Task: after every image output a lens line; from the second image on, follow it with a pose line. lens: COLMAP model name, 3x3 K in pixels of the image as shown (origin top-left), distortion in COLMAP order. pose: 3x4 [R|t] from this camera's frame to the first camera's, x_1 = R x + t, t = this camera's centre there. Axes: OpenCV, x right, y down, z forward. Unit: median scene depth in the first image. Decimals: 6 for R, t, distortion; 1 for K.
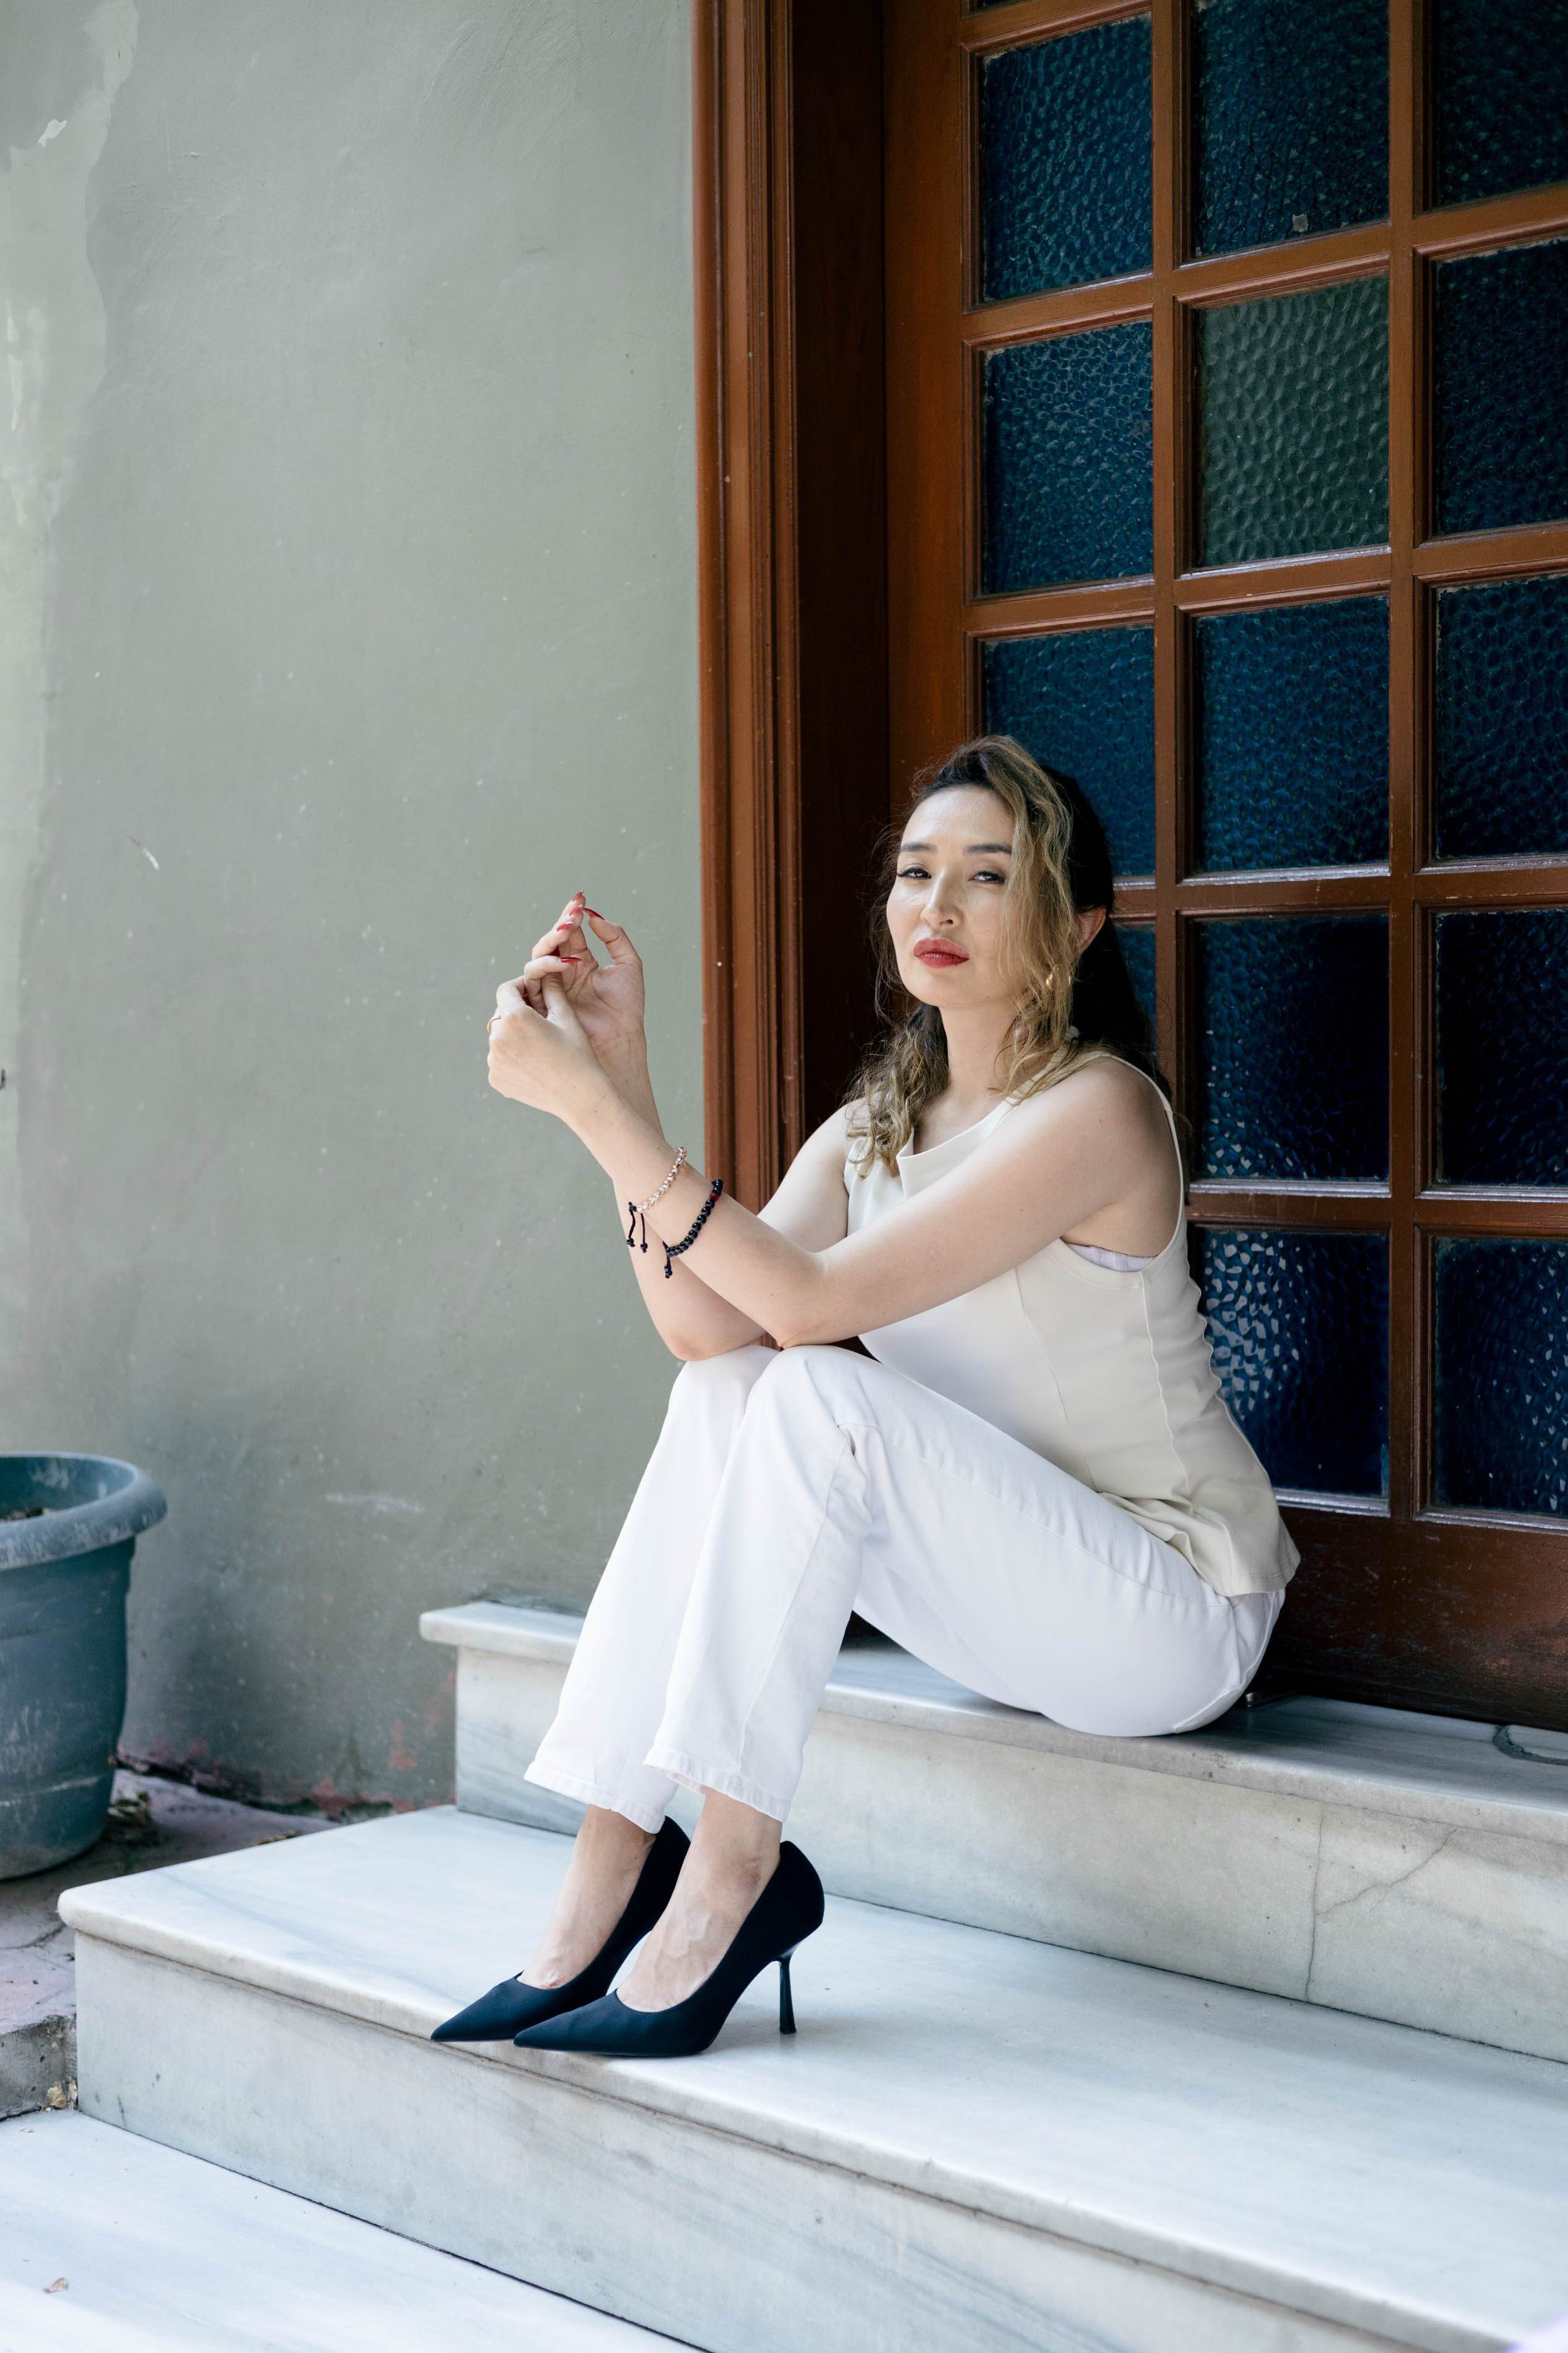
lens RADIAL K [[3435.1, 0, 784.0], [0, 3435.1, 1176.5], [0, 0, 1]] dist [-0.007939, 0.129095]
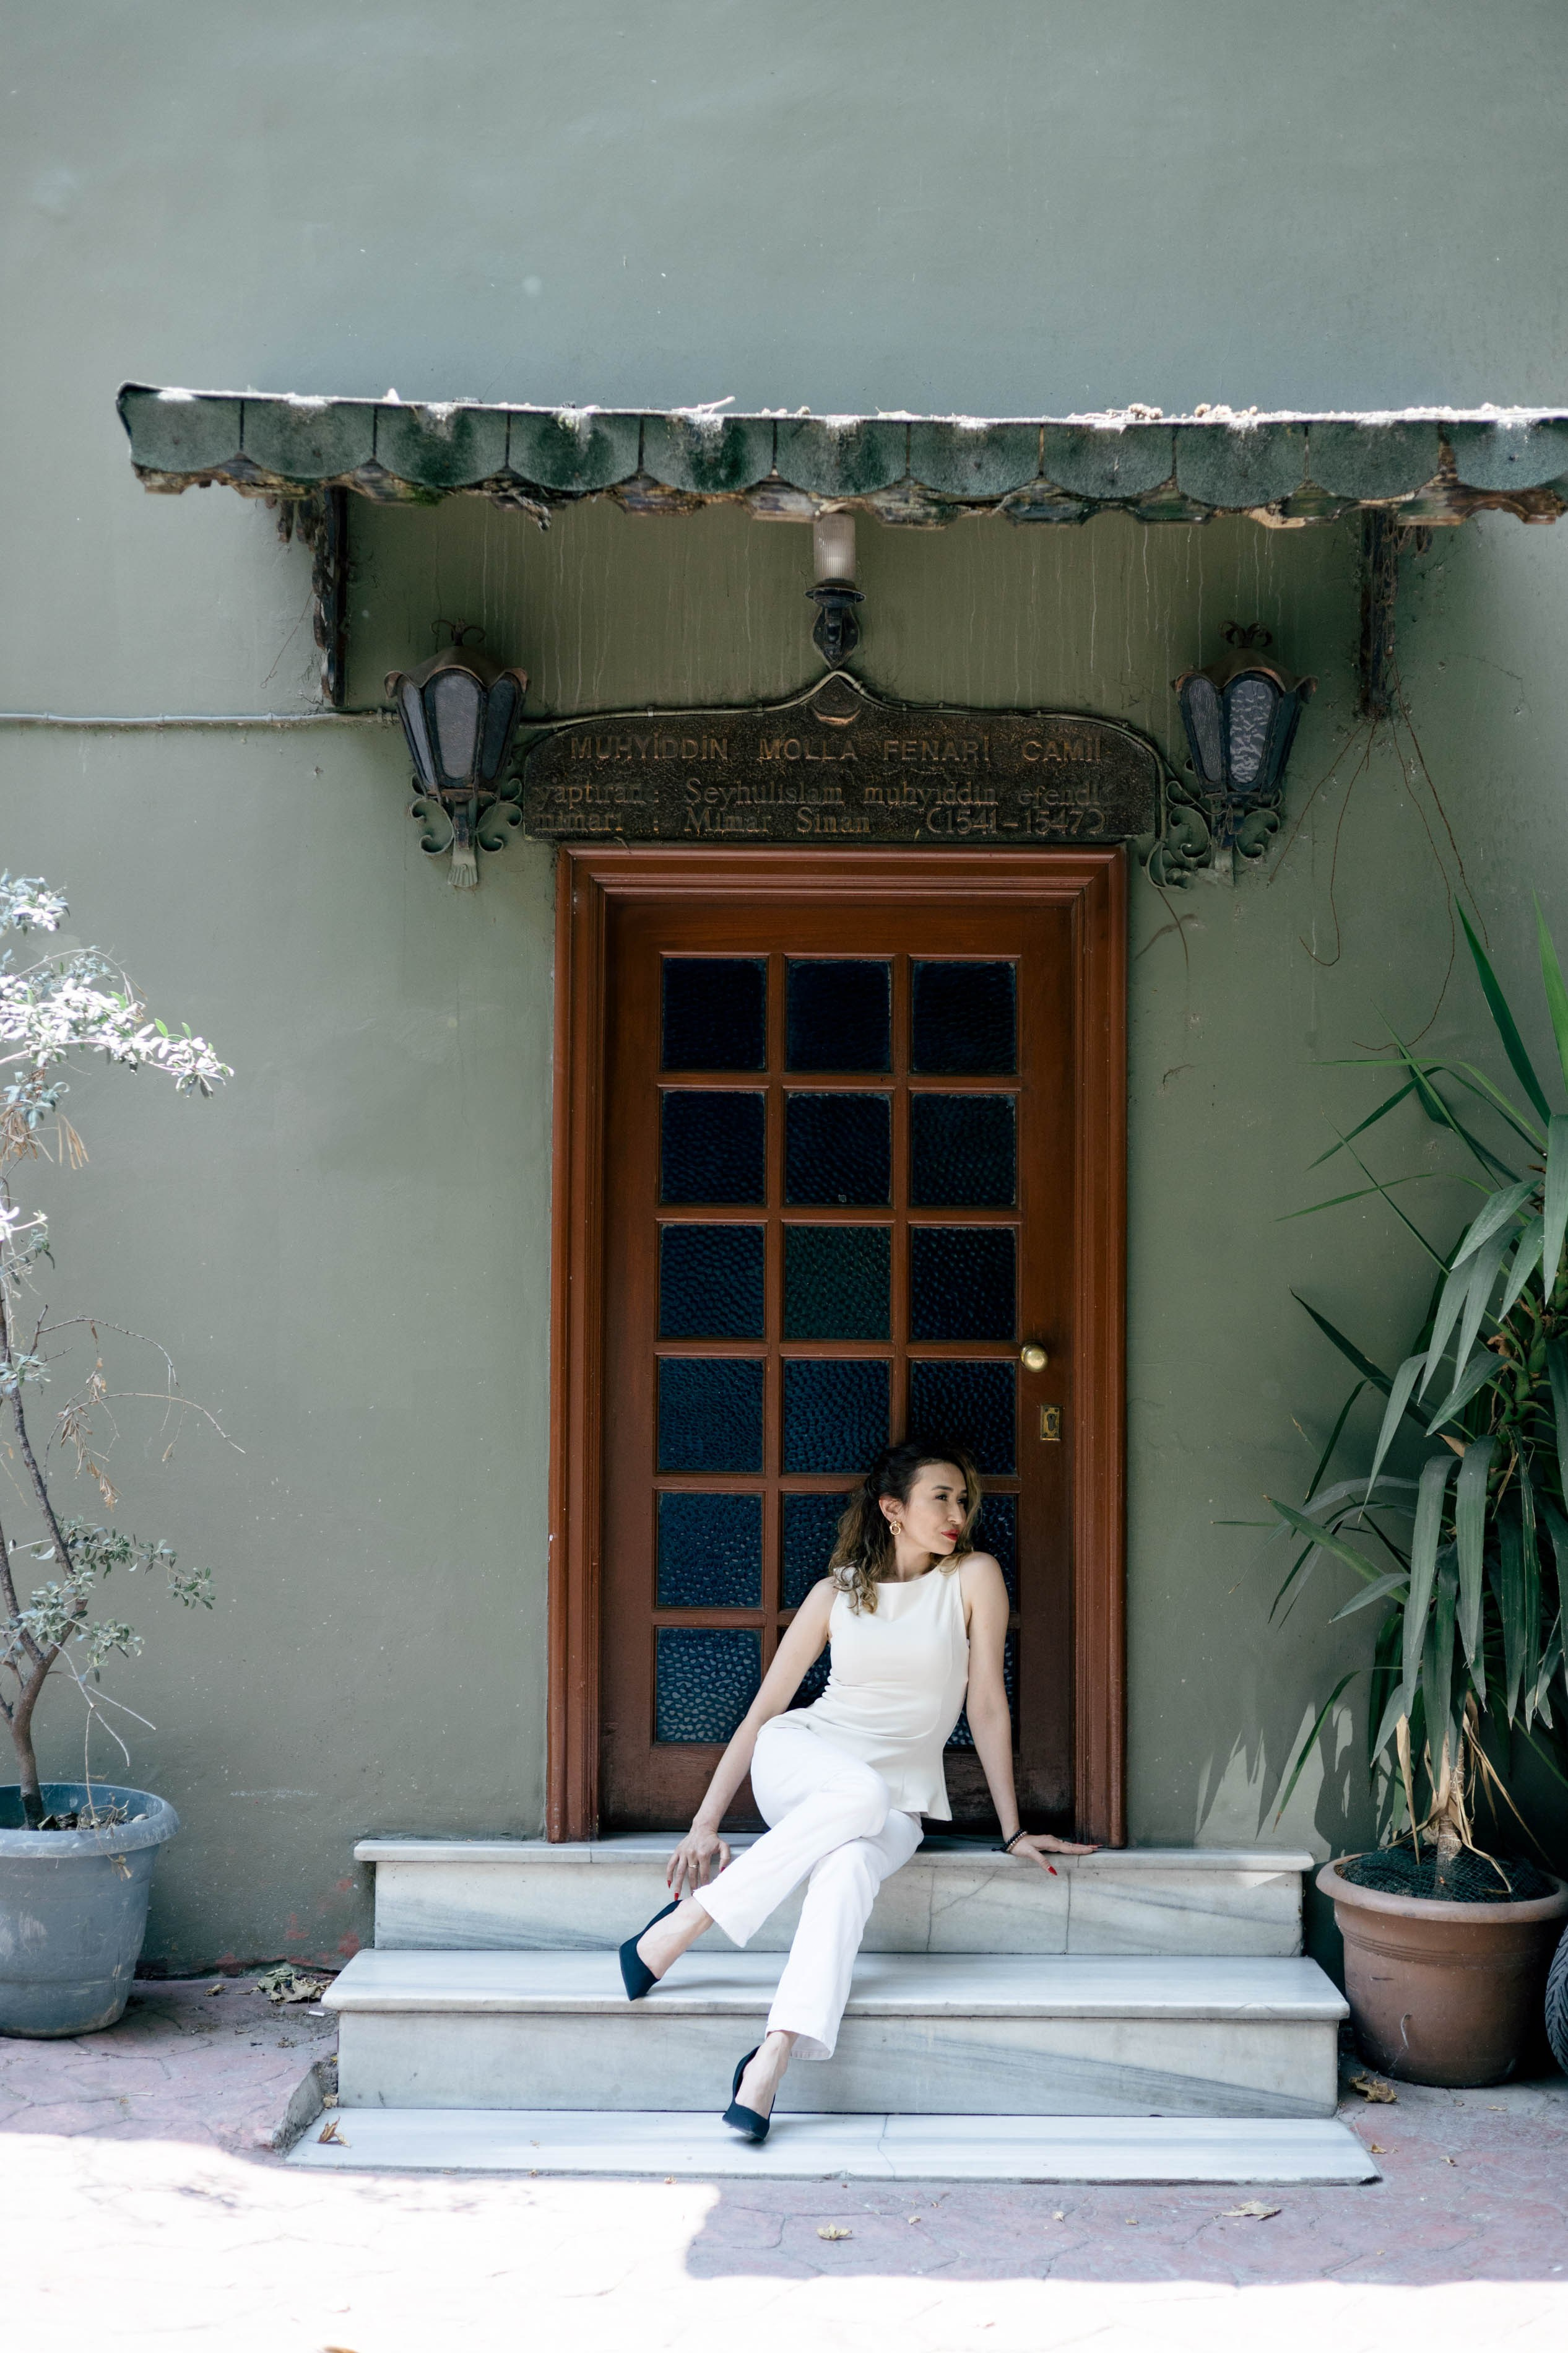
lens RADIAL K [[3326.6, 0, 784.0], [0, 3326.6, 1176.5], [0, 0, 1]] dist [0.021911, 0.023639]
pose [[0.717285, 0.063527, 0.693878, -1.480340], [0.009067, 0.994900, -0.100459, -0.064673], [-0.696721, 0.078349, 0.713051, -0.605287]]
